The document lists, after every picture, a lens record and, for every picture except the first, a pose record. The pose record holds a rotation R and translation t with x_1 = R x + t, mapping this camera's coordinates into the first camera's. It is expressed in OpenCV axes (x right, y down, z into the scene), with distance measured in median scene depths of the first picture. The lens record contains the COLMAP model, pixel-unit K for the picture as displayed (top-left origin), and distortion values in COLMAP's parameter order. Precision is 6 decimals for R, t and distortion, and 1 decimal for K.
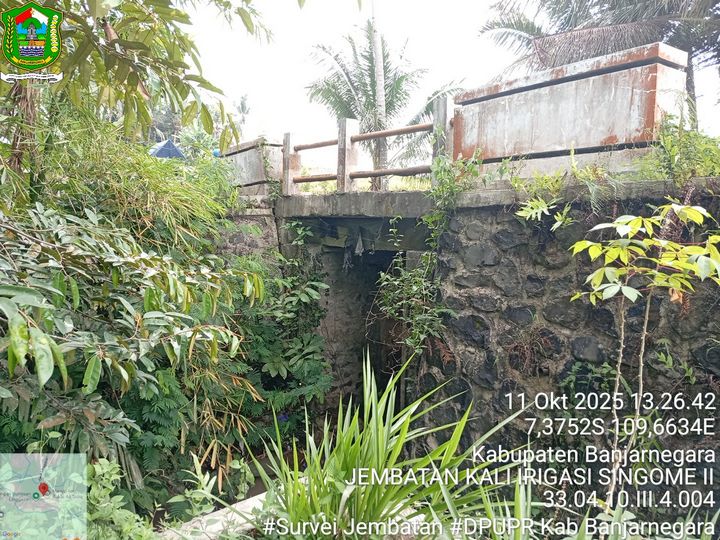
lens RADIAL K [[577.6, 0, 360.0], [0, 577.6, 270.0], [0, 0, 1]] dist [0.000775, 0.000235]
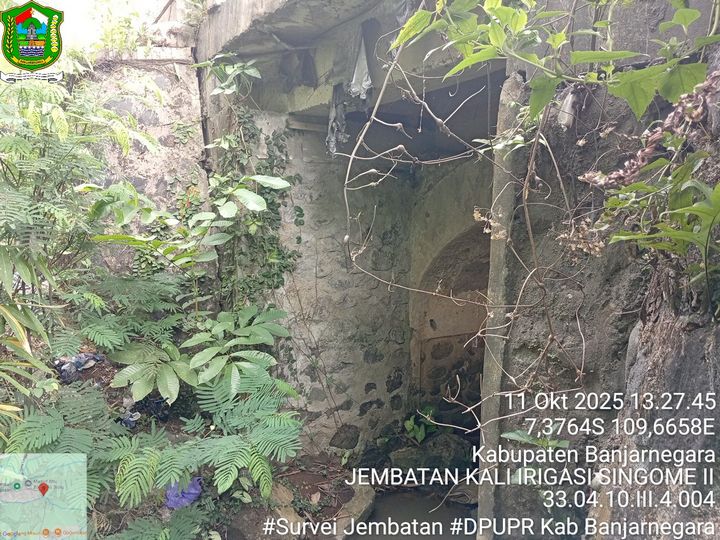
lens RADIAL K [[577.6, 0, 360.0], [0, 577.6, 270.0], [0, 0, 1]] dist [0.000775, 0.000235]
pose [[0.999028, 0.008396, -0.043272, 0.014663], [-0.008195, 0.999955, 0.004833, 0.079262], [0.043311, -0.004474, 0.999052, 0.518825]]
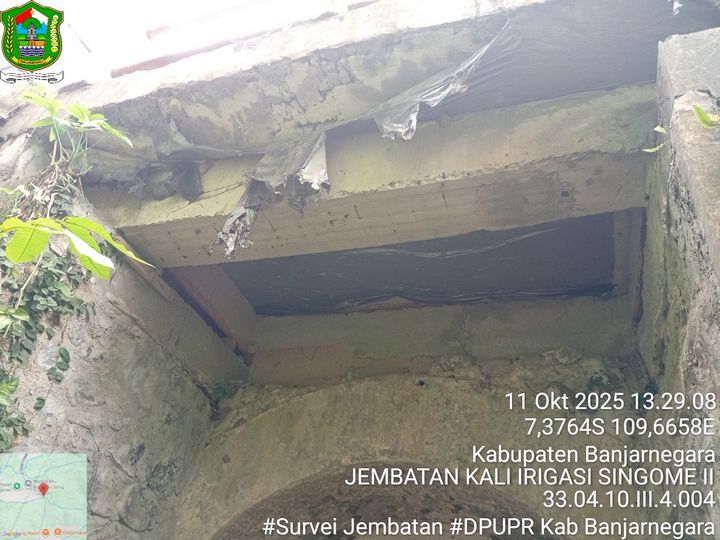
lens RADIAL K [[577.6, 0, 360.0], [0, 577.6, 270.0], [0, 0, 1]] dist [0.000775, 0.000235]
pose [[0.804411, 0.449454, 0.388478, -0.067160], [-0.065241, 0.716801, -0.694219, 0.183278], [-0.590480, 0.533092, 0.605925, 0.714142]]
